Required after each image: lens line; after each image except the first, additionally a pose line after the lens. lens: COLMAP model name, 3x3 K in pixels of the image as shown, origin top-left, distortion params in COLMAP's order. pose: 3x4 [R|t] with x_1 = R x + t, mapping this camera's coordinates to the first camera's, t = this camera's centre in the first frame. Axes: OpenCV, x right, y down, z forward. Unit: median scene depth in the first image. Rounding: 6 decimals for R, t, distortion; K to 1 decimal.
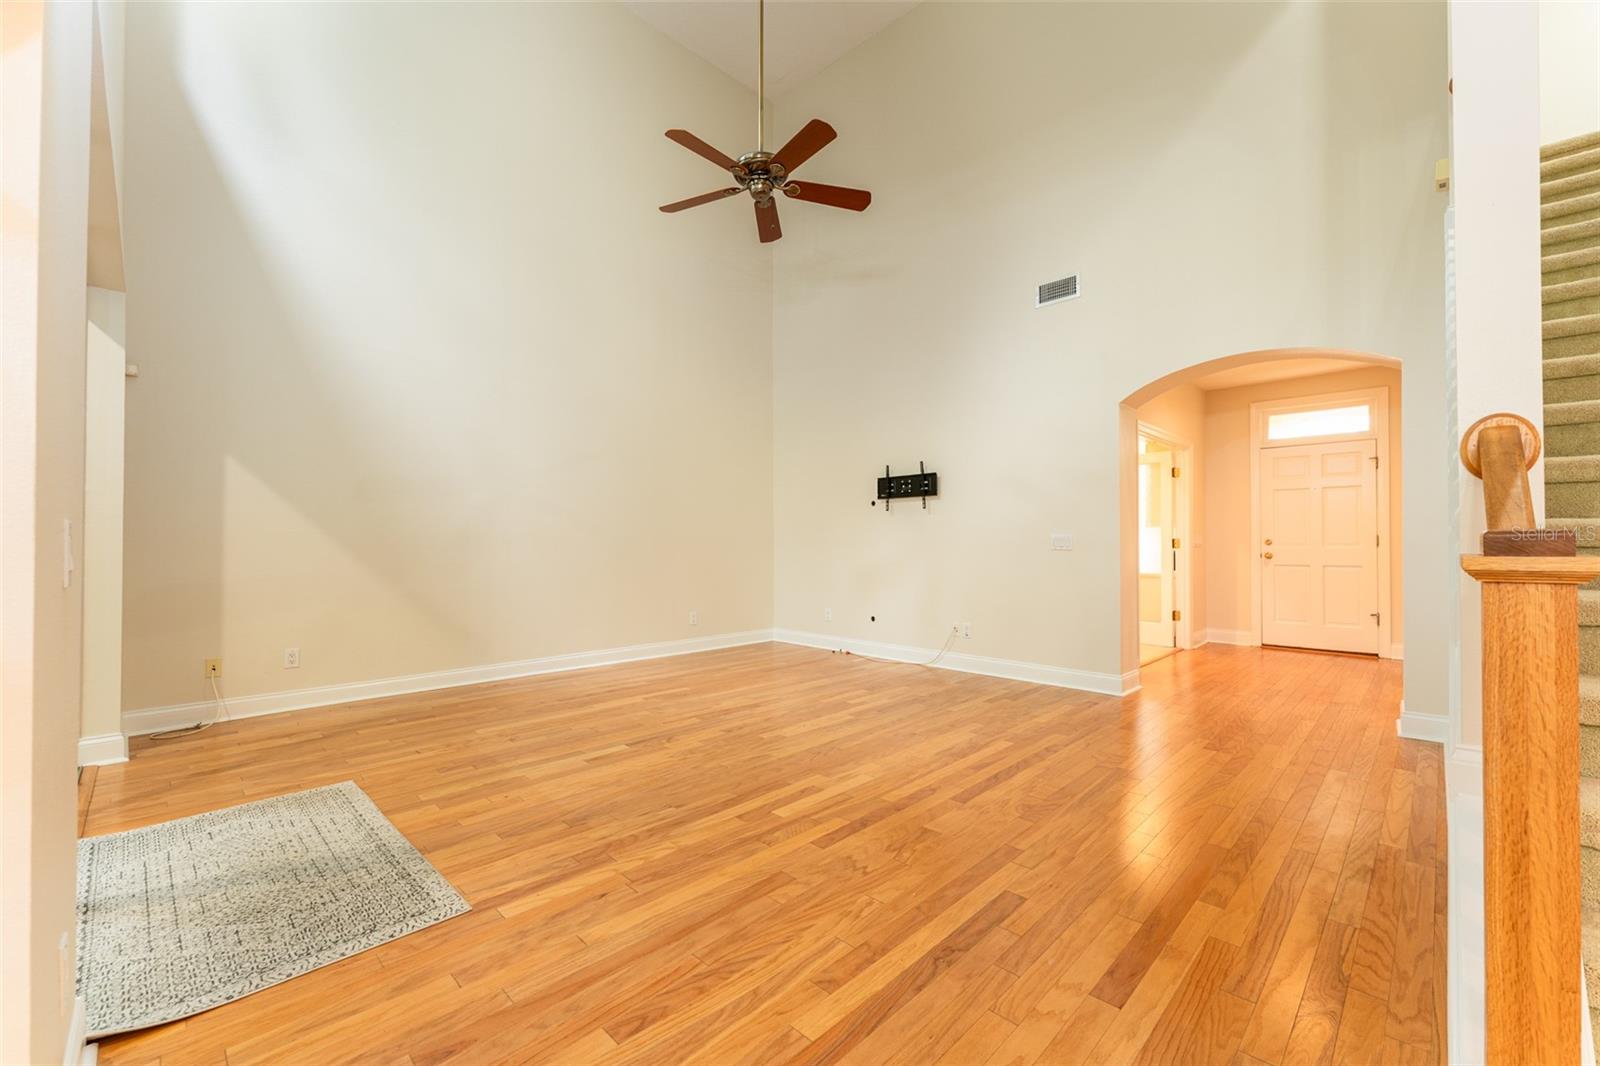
lens RADIAL K [[650.3, 0, 788.7], [0, 650.3, 536.6], [0, 0, 1]] dist [-0.006358, 0.001113]
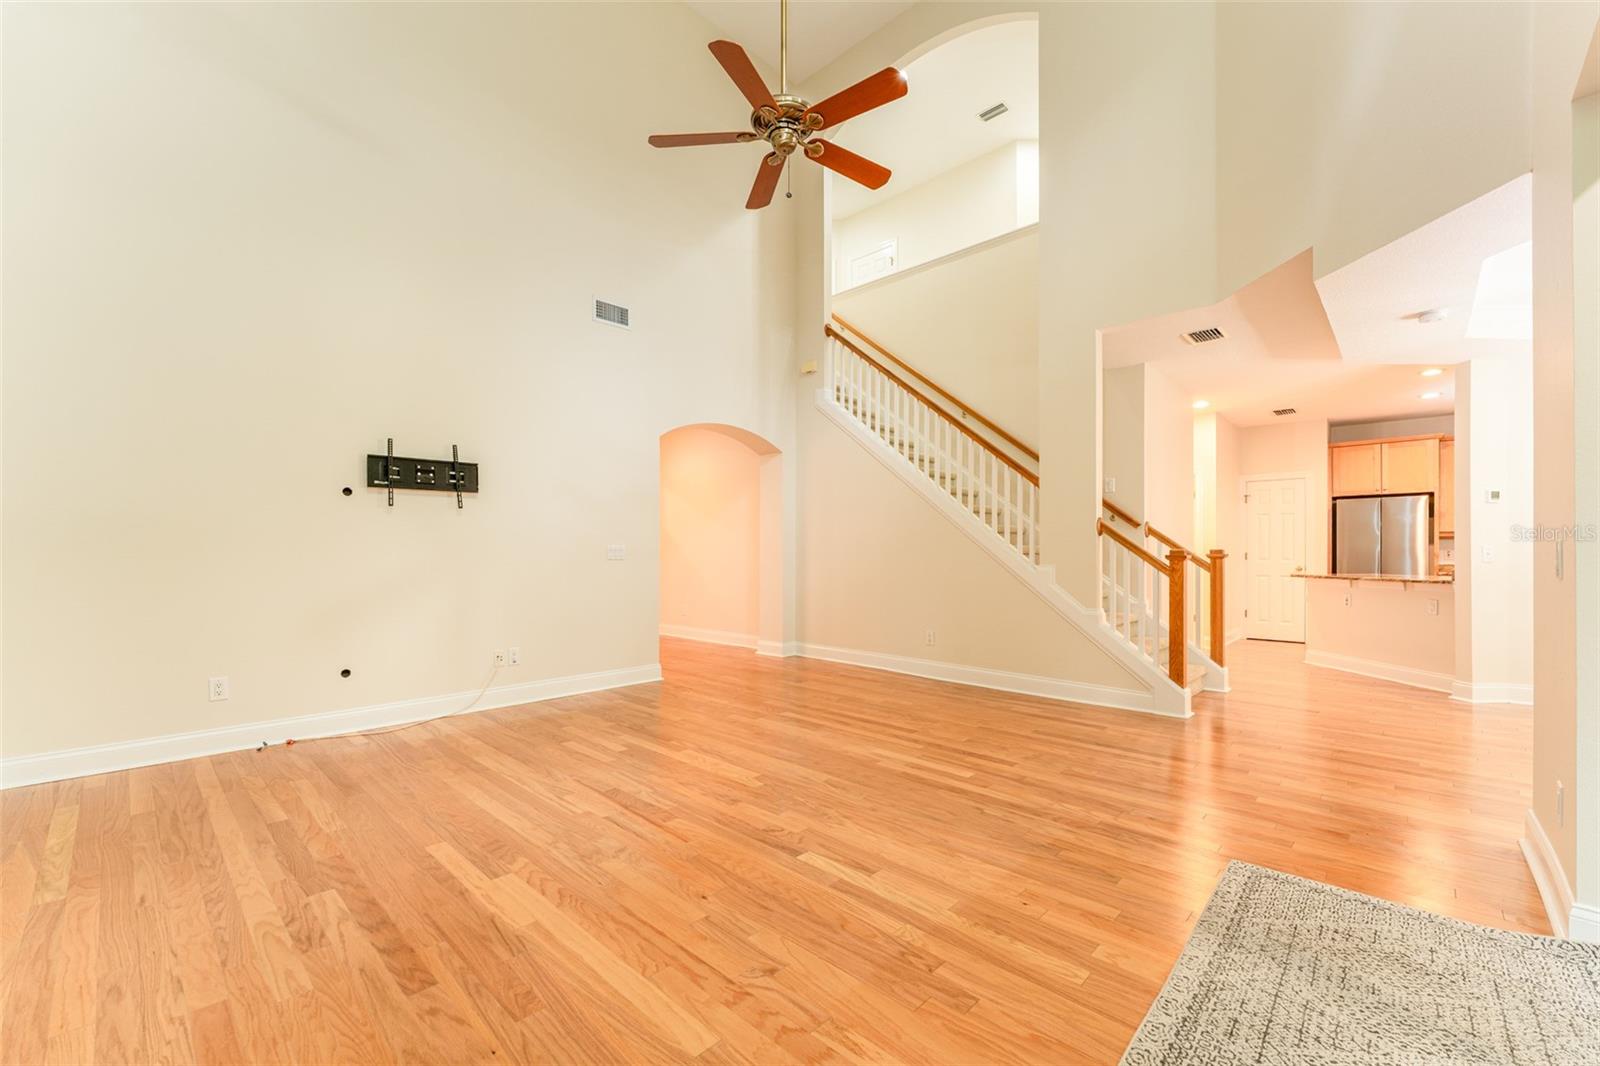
lens RADIAL K [[650.3, 0, 804.1], [0, 650.3, 559.9], [0, 0, 1]] dist [-0.006358, 0.001113]
pose [[-0.031414, -0.013784, 0.999411, -0.943685], [-0.007315, 0.999881, 0.013560, 0.006678], [-0.999480, -0.006885, -0.031512, 1.046837]]
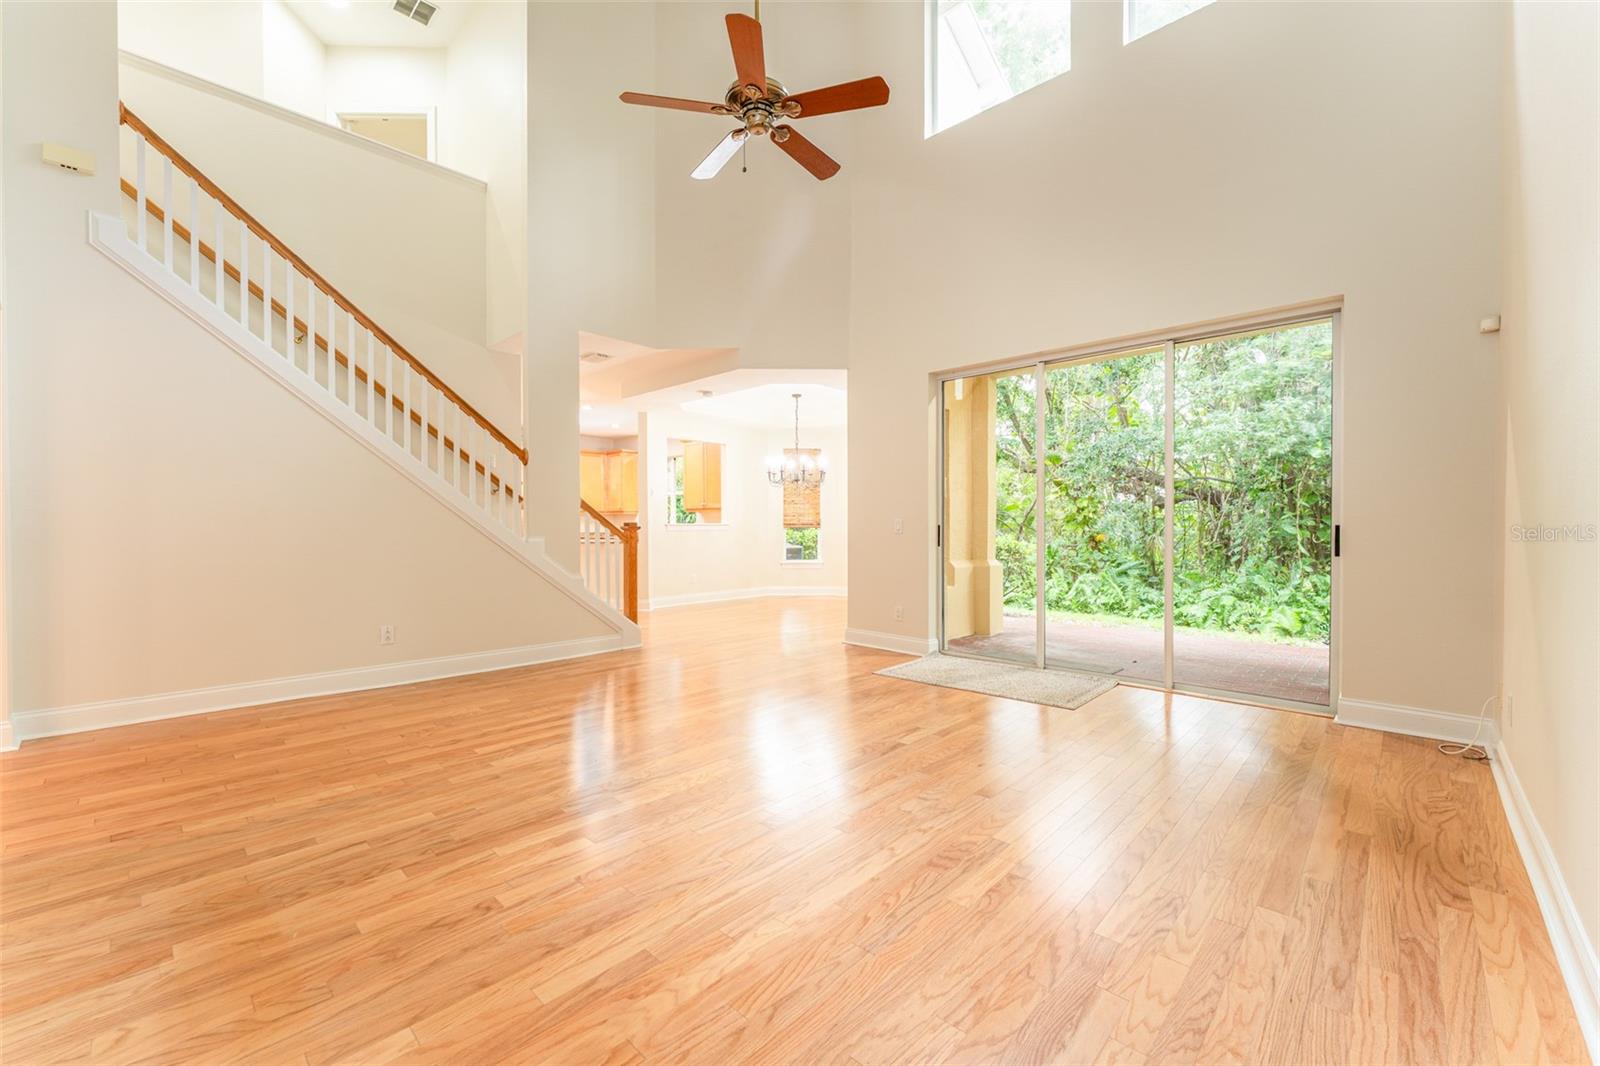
lens RADIAL K [[650.3, 0, 788.5], [0, 650.3, 532.7], [0, 0, 1]] dist [-0.006358, 0.001113]
pose [[-0.999677, 0.000602, -0.025391, -0.064949], [0.000435, 0.999978, 0.006576, 0.015171], [0.025395, 0.006562, -0.999656, 1.973356]]
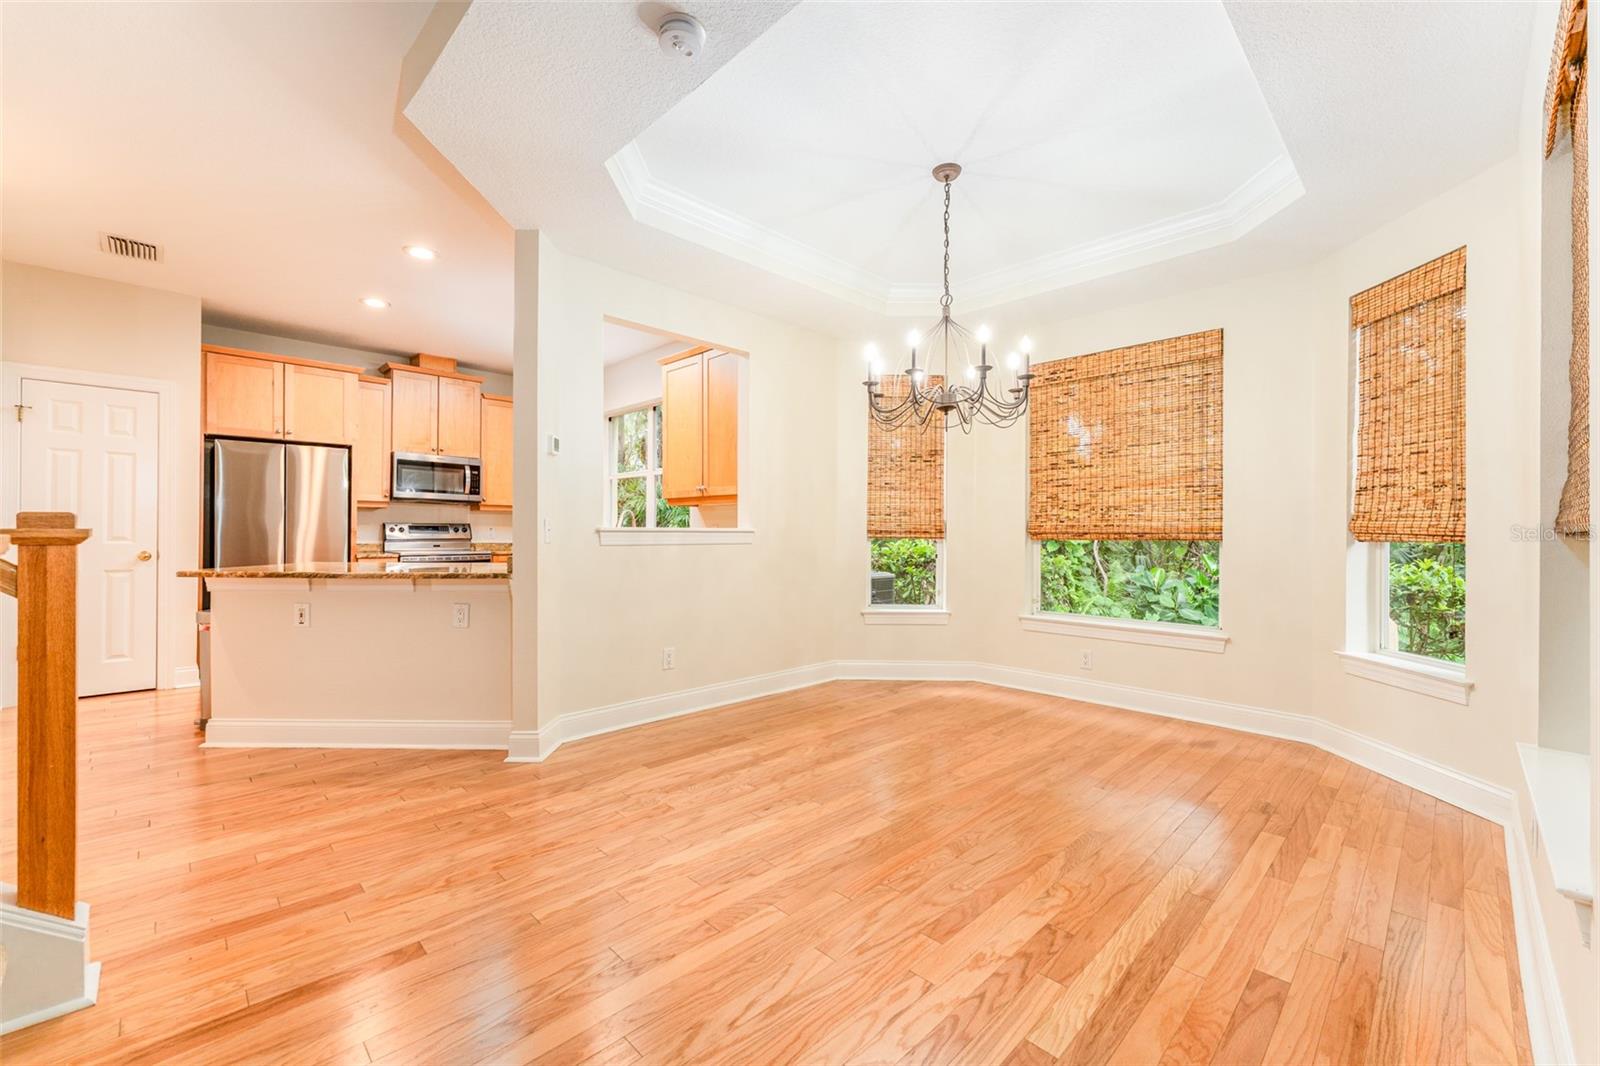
lens RADIAL K [[650.3, 0, 790.7], [0, 650.3, 532.9], [0, 0, 1]] dist [-0.006358, 0.001113]
pose [[-0.999926, -0.005648, 0.010770, 0.033751], [-0.005707, 0.999969, -0.005438, 0.008442], [-0.010739, -0.005499, -0.999927, 0.460148]]
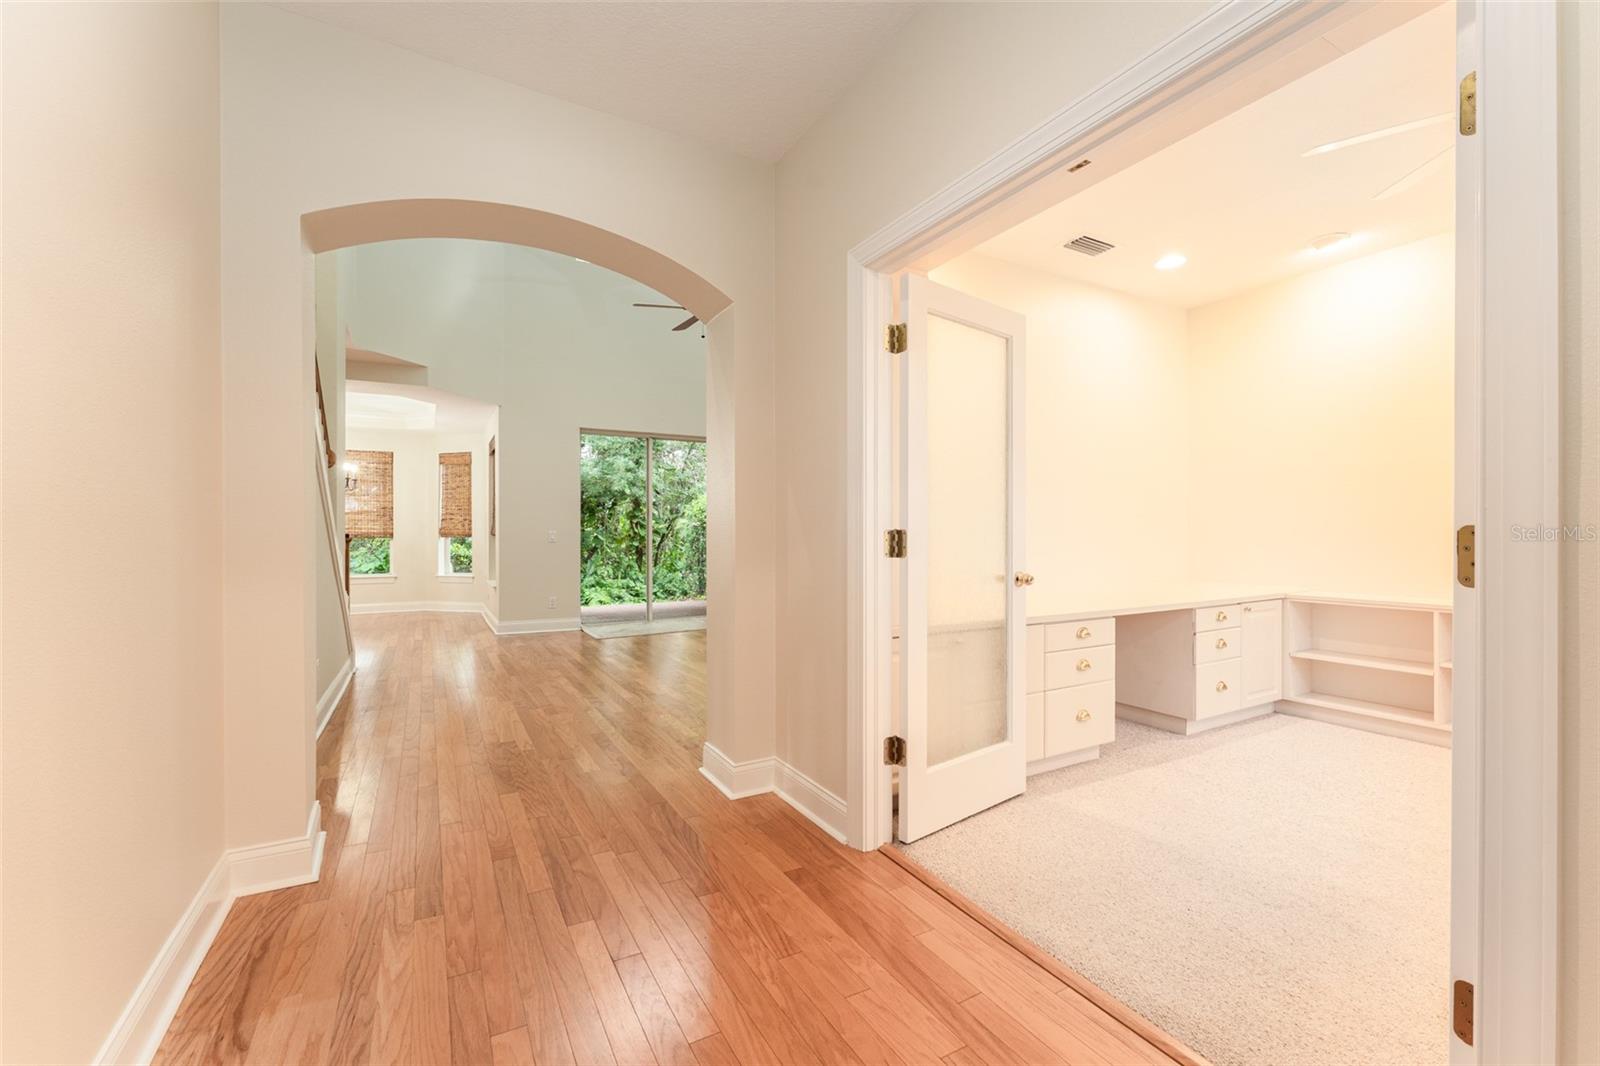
lens RADIAL K [[650.3, 0, 802.4], [0, 650.3, 534.7], [0, 0, 1]] dist [-0.006358, 0.001113]
pose [[-0.253173, 0.002733, -0.967417, 1.496949], [0.006263, 0.999980, 0.001186, 0.008106], [0.967401, -0.005759, -0.253185, 1.689807]]
